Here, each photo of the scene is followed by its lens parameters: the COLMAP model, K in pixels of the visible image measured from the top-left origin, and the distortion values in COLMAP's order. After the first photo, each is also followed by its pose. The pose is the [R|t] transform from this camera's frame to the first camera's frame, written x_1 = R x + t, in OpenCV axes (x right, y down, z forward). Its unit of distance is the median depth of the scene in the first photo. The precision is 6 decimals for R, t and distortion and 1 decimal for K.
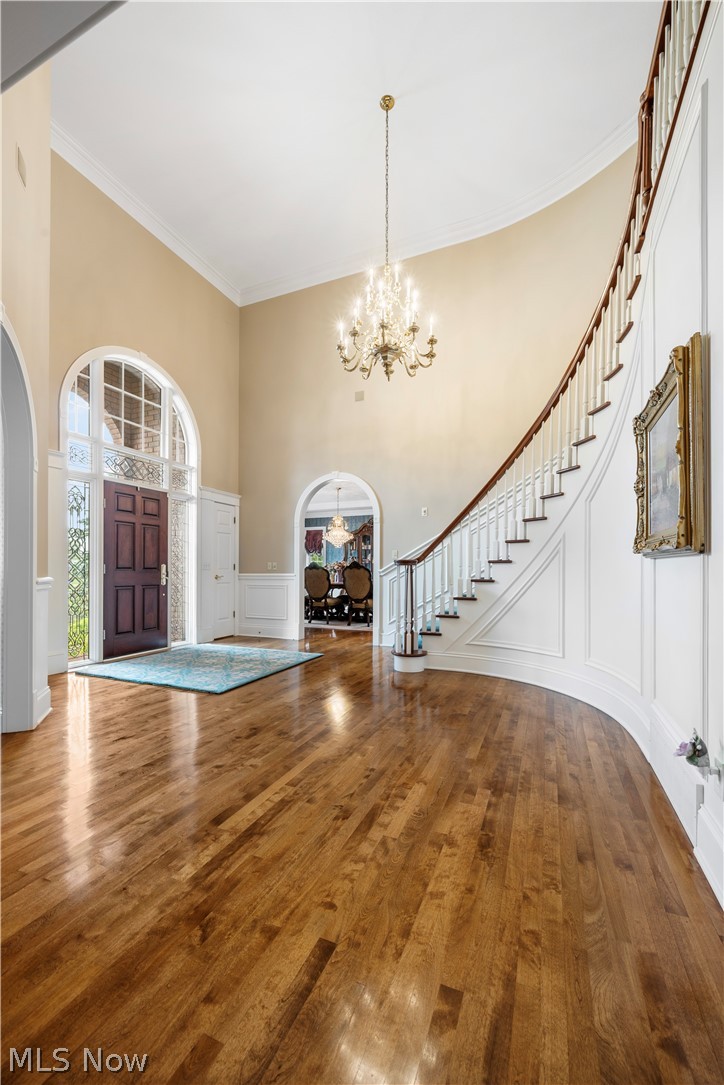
lens RADIAL K [[440.6, 0, 365.3], [0, 440.6, 580.8], [0, 0, 1]] dist [0.001350, -0.000025]
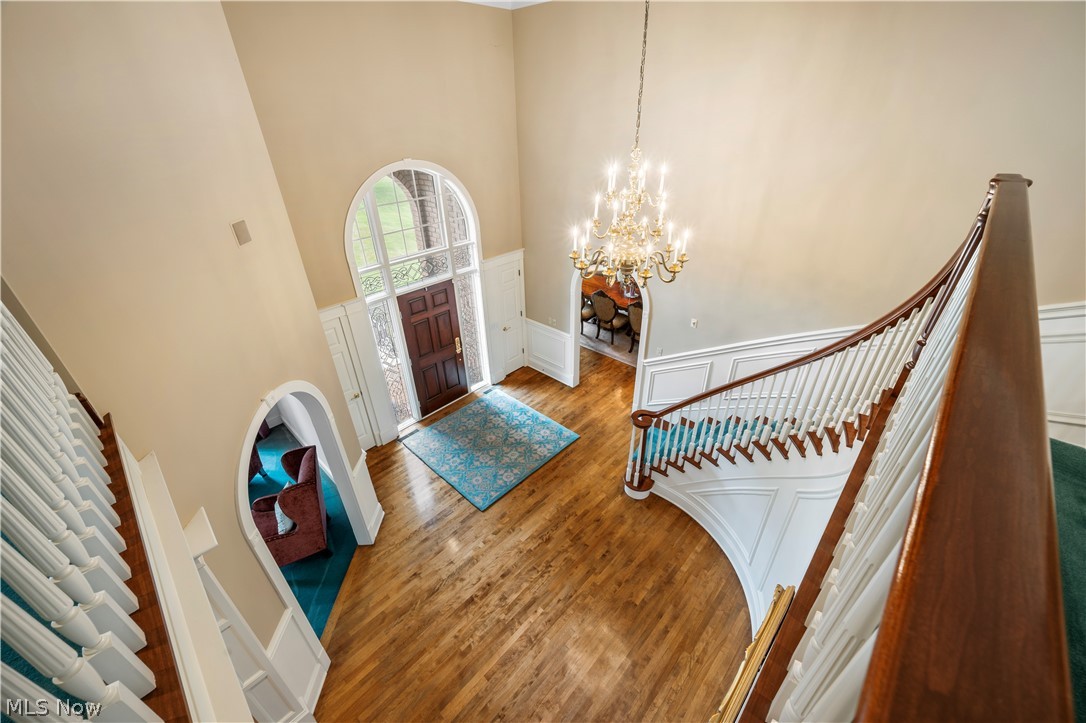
lens RADIAL K [[425.1, 0, 549.0], [0, 425.1, 375.6], [0, 0, 1]] dist [0.000349, -0.000034]
pose [[0.938139, 0.167692, -0.302944, 0.140347], [0.012531, 0.857889, 0.513682, -0.537308], [0.346033, -0.485701, 0.802718, 0.115141]]
